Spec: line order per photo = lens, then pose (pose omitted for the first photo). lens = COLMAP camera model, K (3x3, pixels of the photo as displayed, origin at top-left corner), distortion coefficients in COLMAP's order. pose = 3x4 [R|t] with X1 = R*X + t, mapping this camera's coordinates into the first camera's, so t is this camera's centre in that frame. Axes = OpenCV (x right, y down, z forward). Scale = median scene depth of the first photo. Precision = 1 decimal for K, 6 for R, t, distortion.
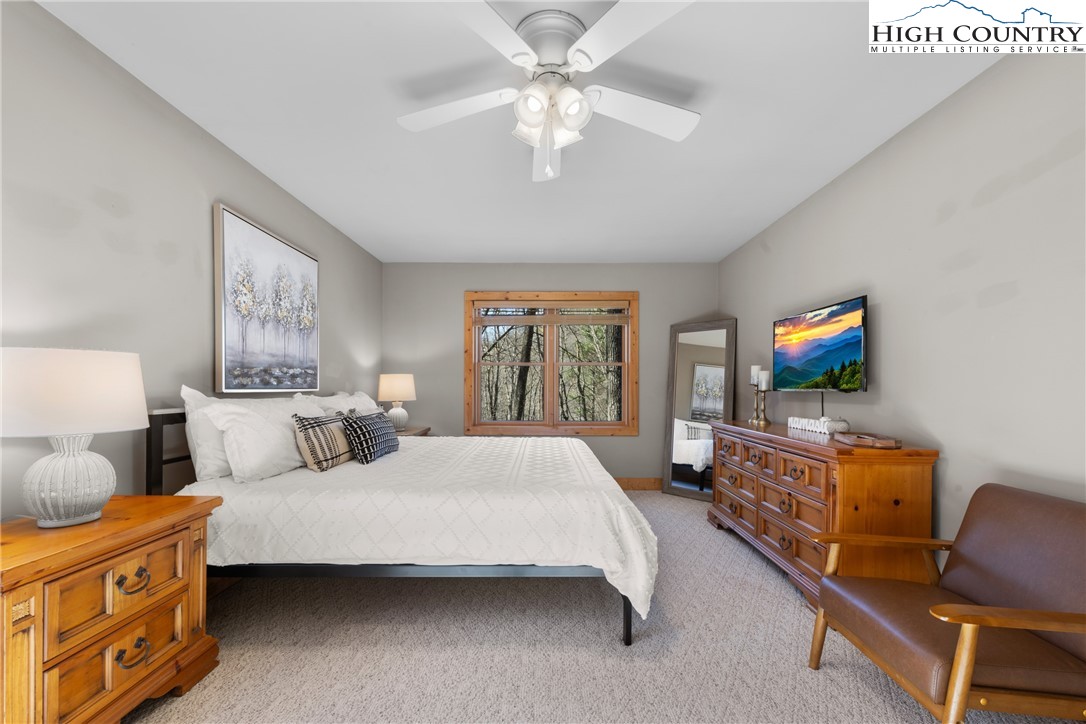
lens RADIAL K [[435.5, 0, 542.2], [0, 435.5, 388.0], [0, 0, 1]] dist [0.013172, -0.000503]
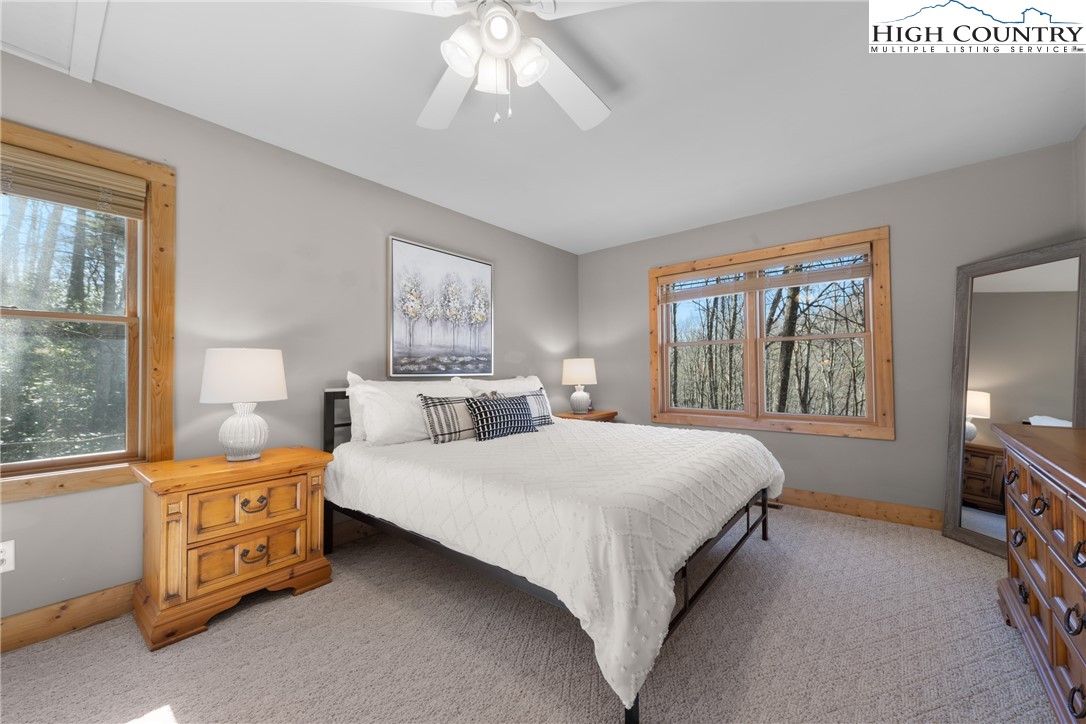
lens RADIAL K [[420.1, 0, 543.0], [0, 420.1, 362.0], [0, 0, 1]] dist [0.009242, -0.000100]
pose [[0.771435, -0.026297, -0.635764, 0.402285], [0.009745, 0.999517, -0.029519, 0.007620], [0.636233, 0.016576, 0.771319, 0.288800]]
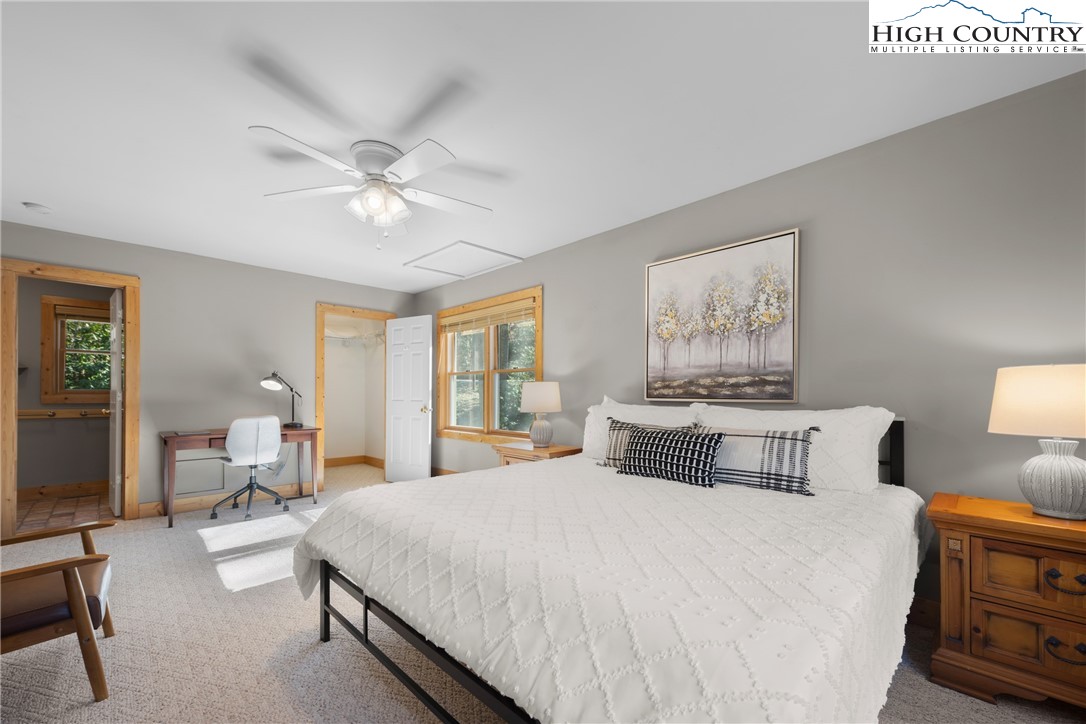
lens RADIAL K [[435.5, 0, 542.2], [0, 435.5, 388.0], [0, 0, 1]] dist [0.013172, -0.000503]
pose [[-0.712651, -0.021984, -0.701175, 0.431787], [-0.011934, 0.999744, -0.019216, 0.001199], [0.701418, -0.005326, -0.712731, 1.620546]]
